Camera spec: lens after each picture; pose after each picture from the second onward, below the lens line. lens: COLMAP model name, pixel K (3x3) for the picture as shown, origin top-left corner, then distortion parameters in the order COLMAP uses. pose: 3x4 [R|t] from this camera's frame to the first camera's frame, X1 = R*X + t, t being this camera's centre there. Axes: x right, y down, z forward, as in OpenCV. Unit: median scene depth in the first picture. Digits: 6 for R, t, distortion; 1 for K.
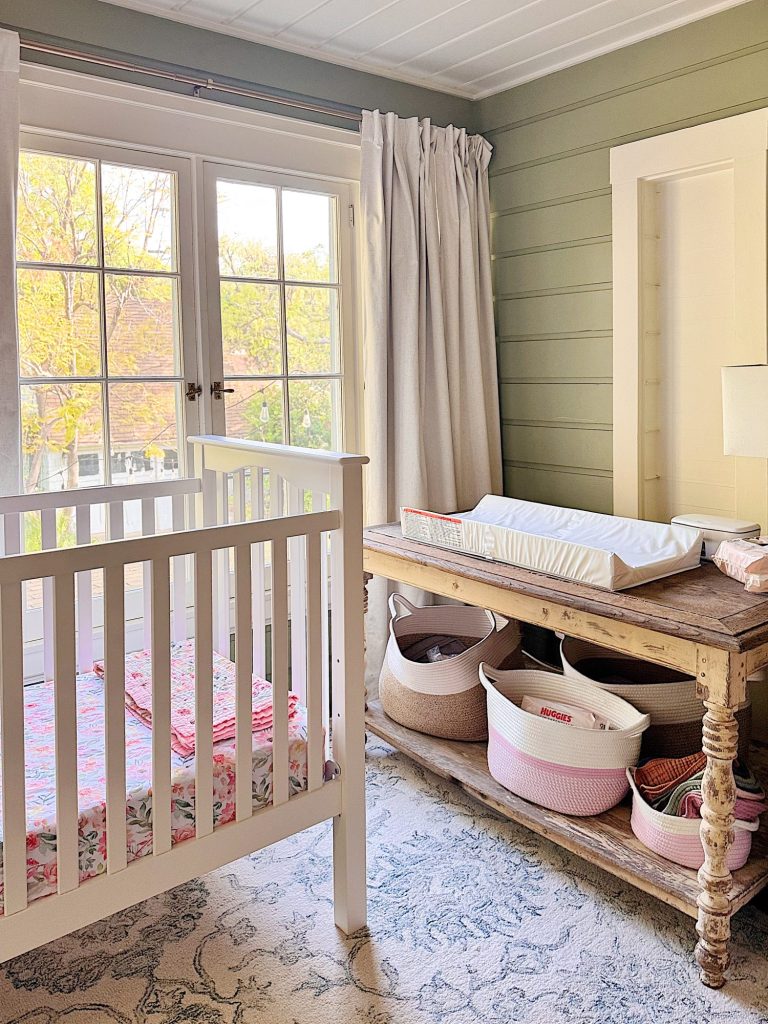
lens RADIAL K [[797.1, 0, 400.3], [0, 797.1, 375.9], [0, 0, 1]] dist [0.064351, -0.047318]
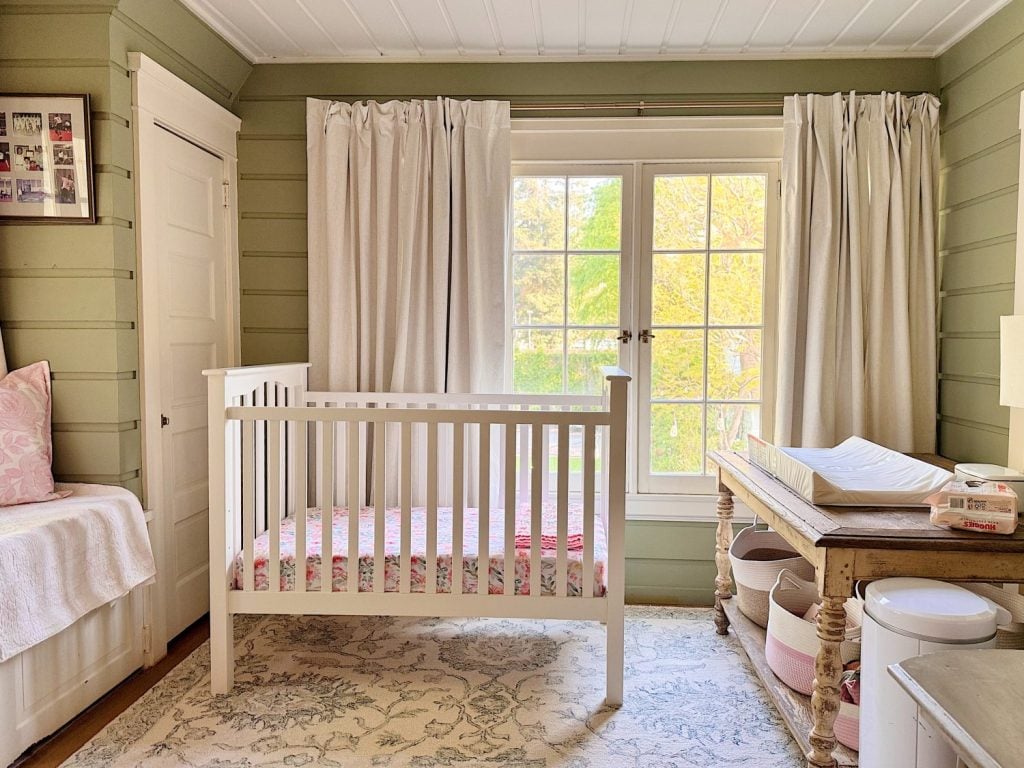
lens RADIAL K [[766.1, 0, 535.6], [0, 766.1, 376.2], [0, 0, 1]] dist [0.101503, -0.119312]
pose [[0.747687, 0.055136, -0.661759, 0.747055], [-0.033856, 0.998416, 0.044934, 0.048067], [0.663188, -0.011192, 0.748369, -0.116951]]
